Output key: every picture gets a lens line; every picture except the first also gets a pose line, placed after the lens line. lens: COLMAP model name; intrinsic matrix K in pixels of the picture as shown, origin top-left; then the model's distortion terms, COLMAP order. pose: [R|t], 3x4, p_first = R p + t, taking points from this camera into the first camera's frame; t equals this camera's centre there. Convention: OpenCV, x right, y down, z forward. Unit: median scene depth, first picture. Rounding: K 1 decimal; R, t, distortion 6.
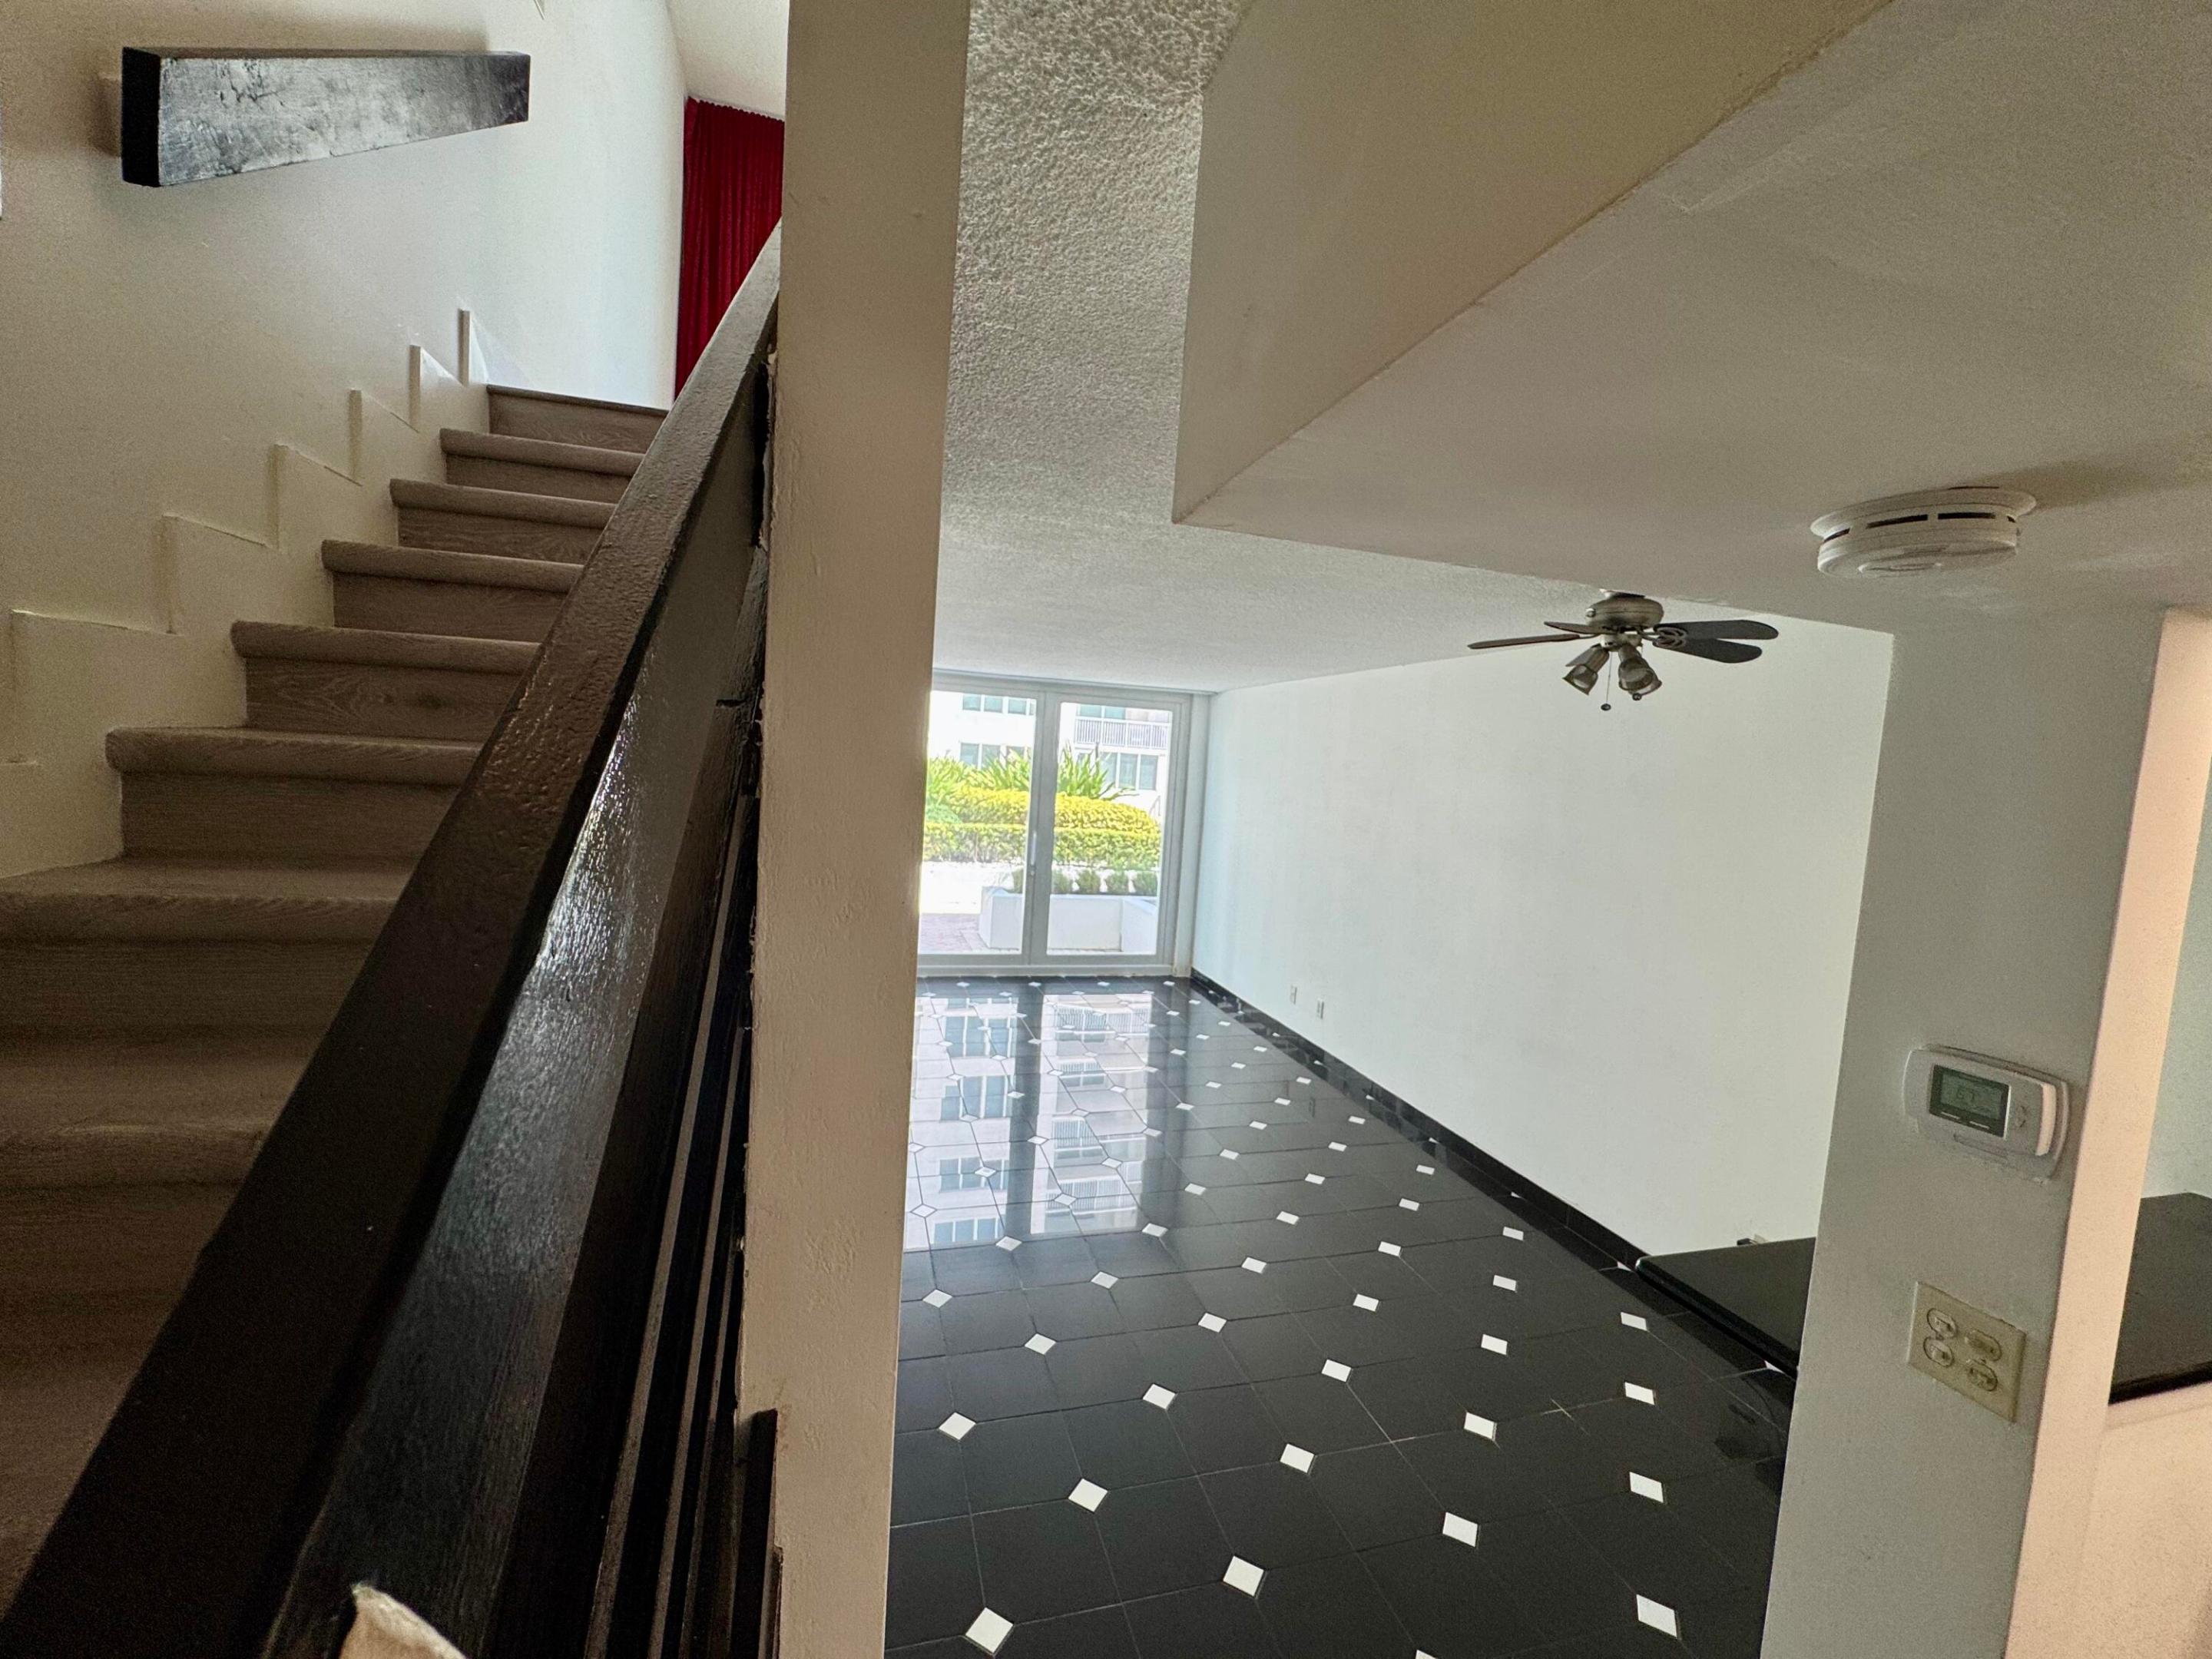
lens RADIAL K [[886.0, 0, 1105.3], [0, 886.0, 825.1], [0, 0, 1]] dist [-0.002513, 0.000298]
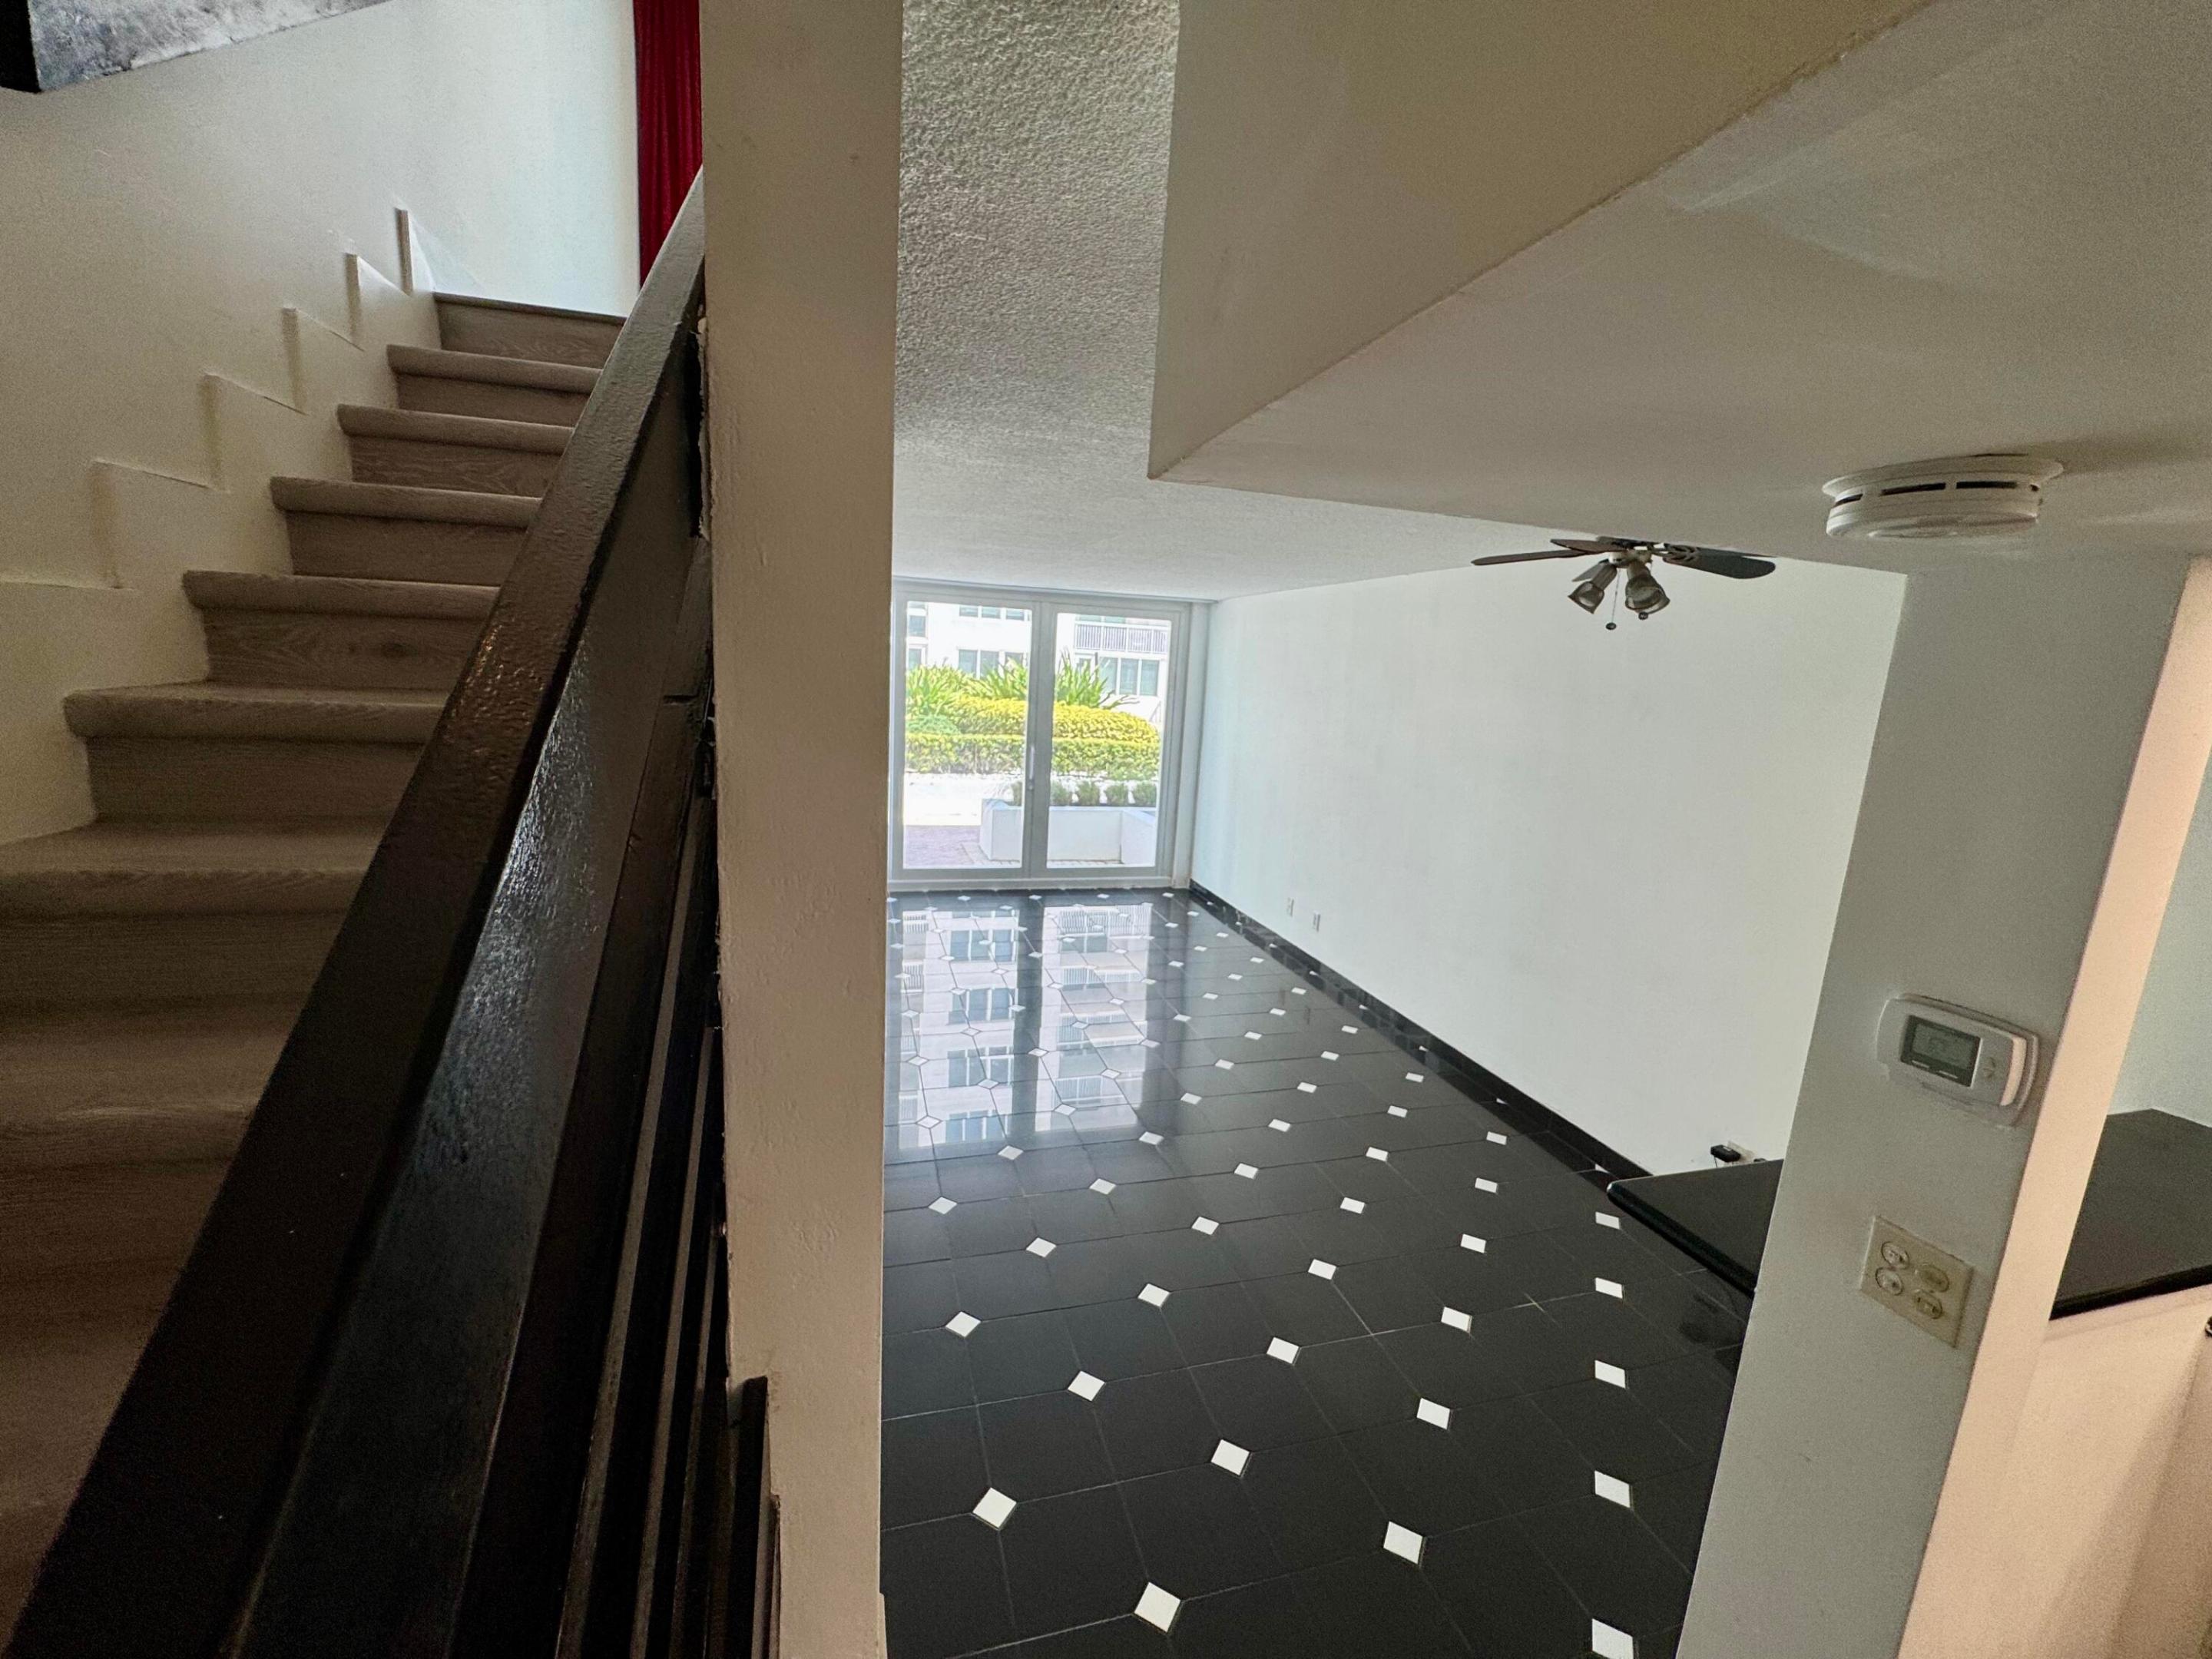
lens RADIAL K [[886.0, 0, 1105.3], [0, 886.0, 825.1], [0, 0, 1]] dist [-0.002513, 0.000298]
pose [[0.999962, -0.008332, -0.002576, 0.011459], [0.008559, 0.994268, 0.106573, -0.029379], [0.001673, -0.106591, 0.994302, 0.008281]]
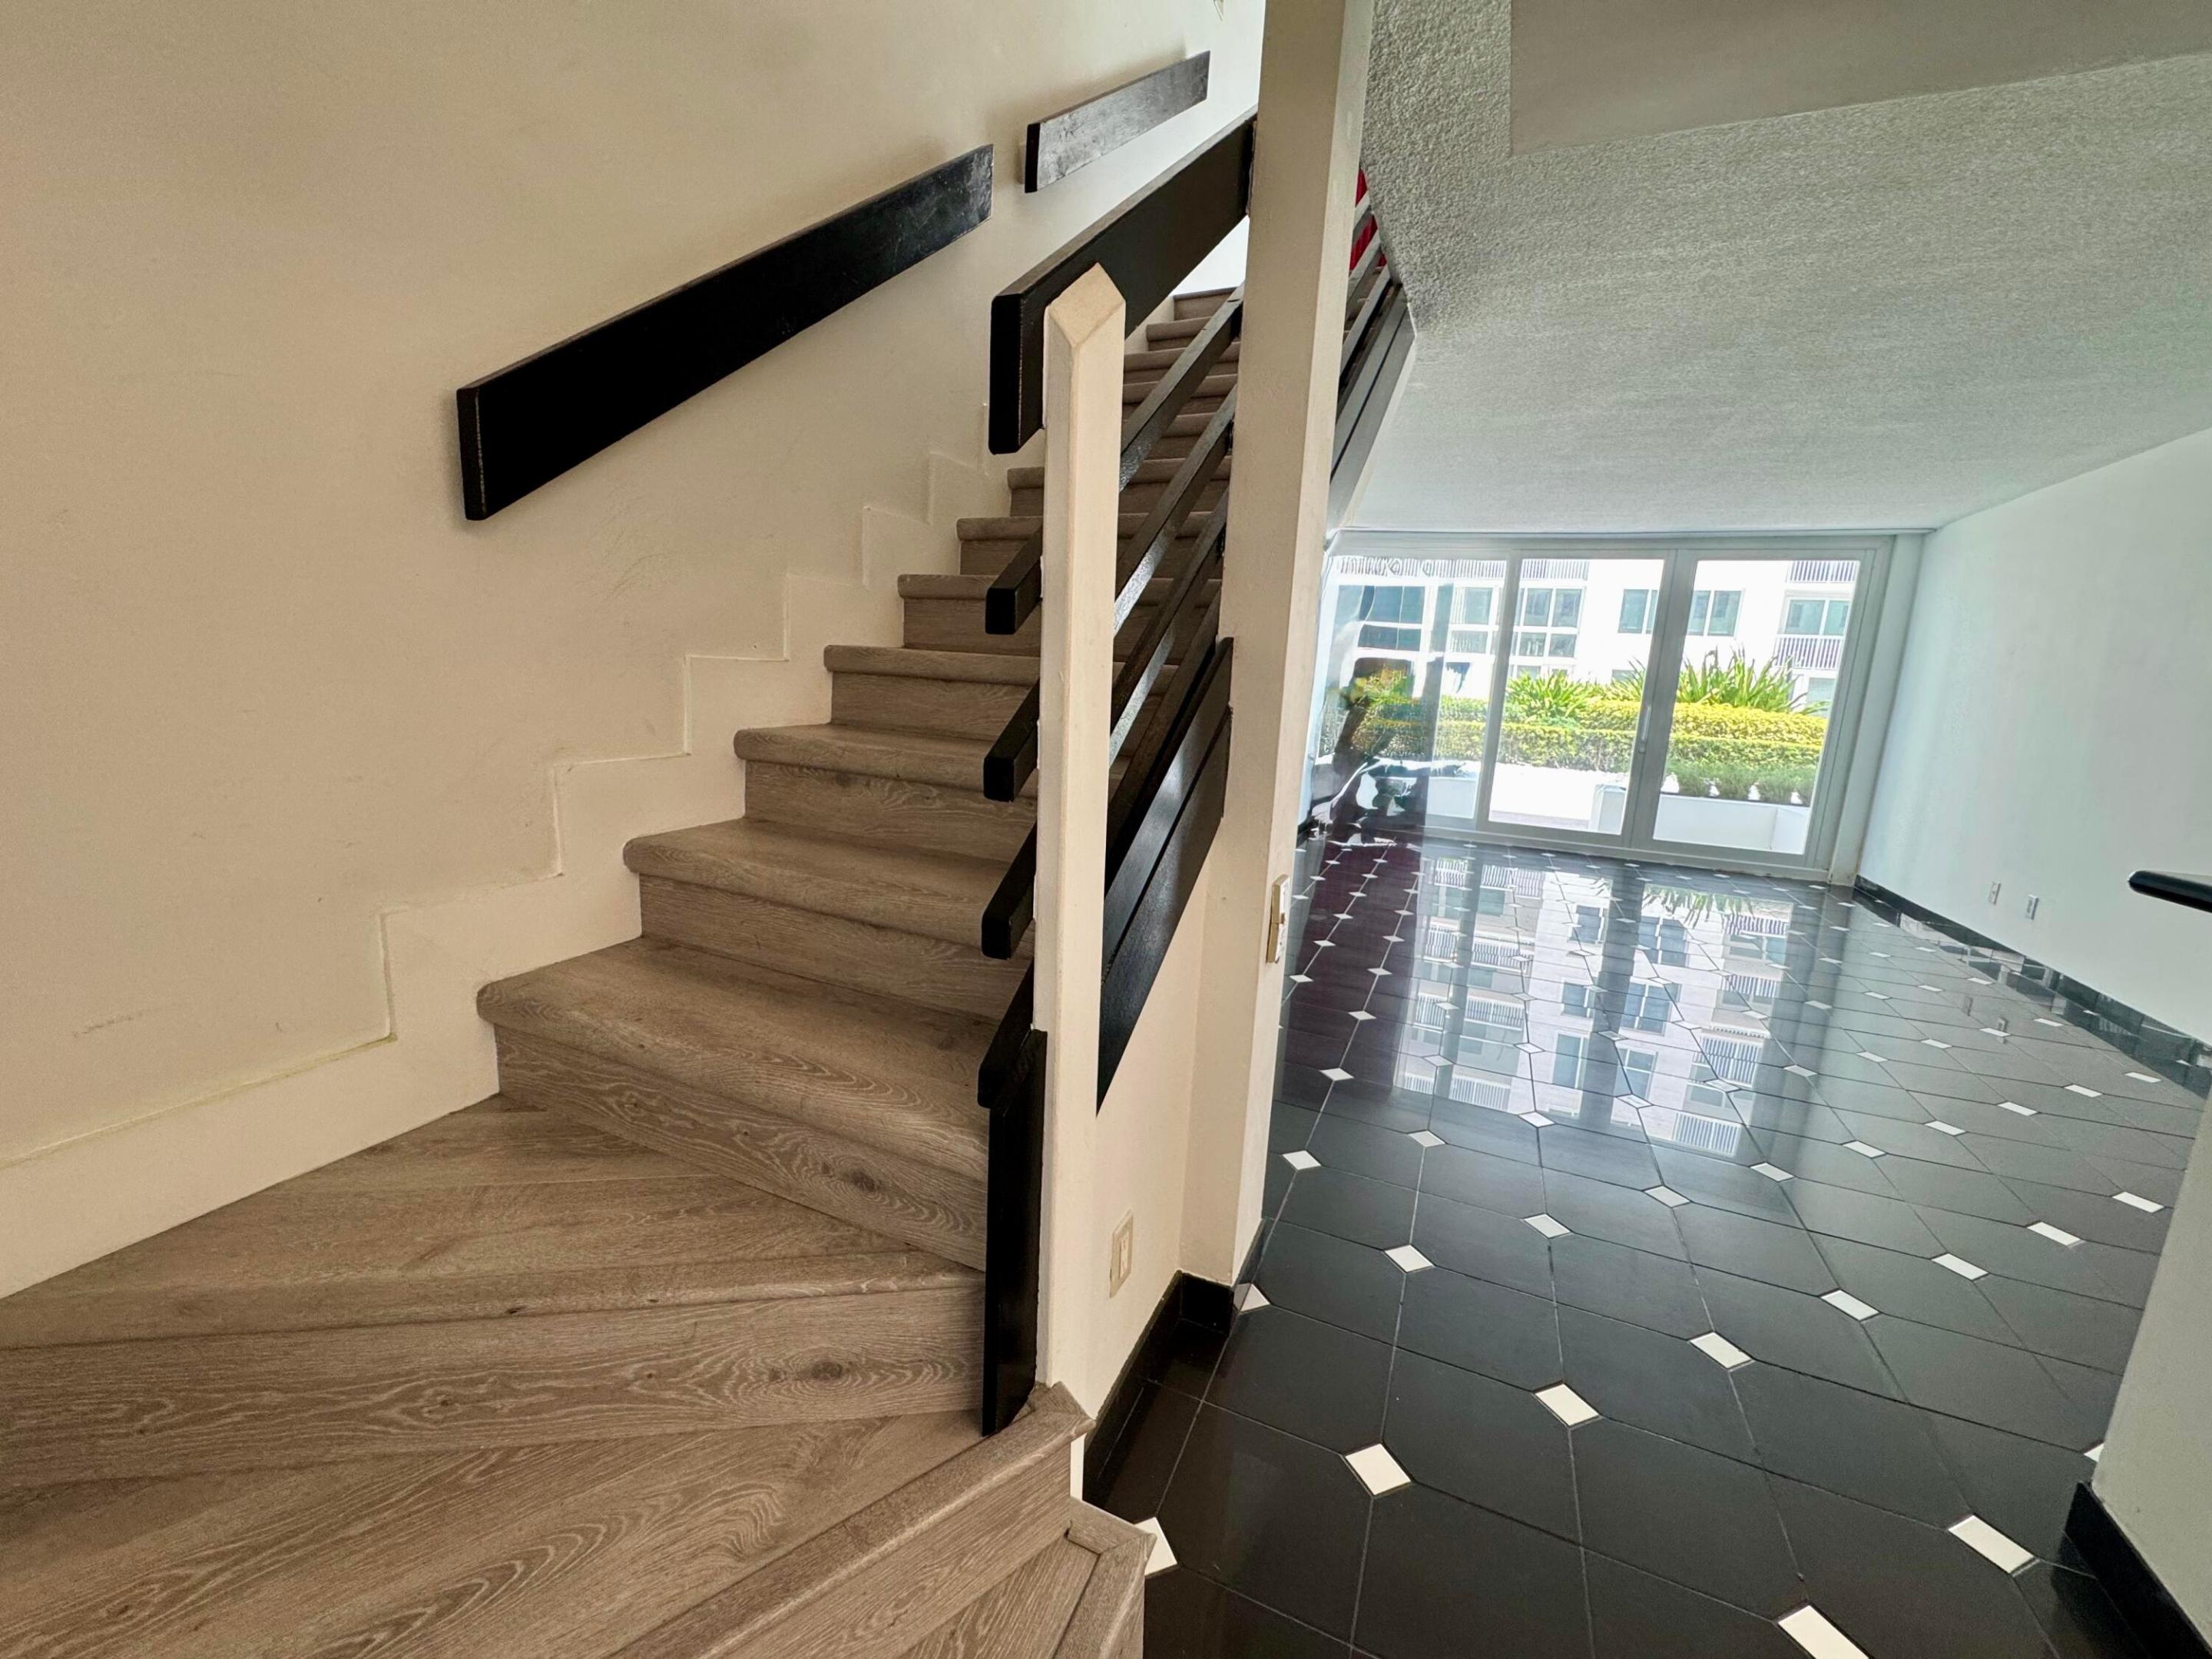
lens RADIAL K [[886.0, 0, 1105.3], [0, 886.0, 825.1], [0, 0, 1]] dist [-0.002513, 0.000298]
pose [[0.772851, 0.086006, -0.628733, 0.235915], [-0.048874, 0.995898, 0.076154, 0.289731], [0.632703, -0.028127, 0.773884, -0.266262]]
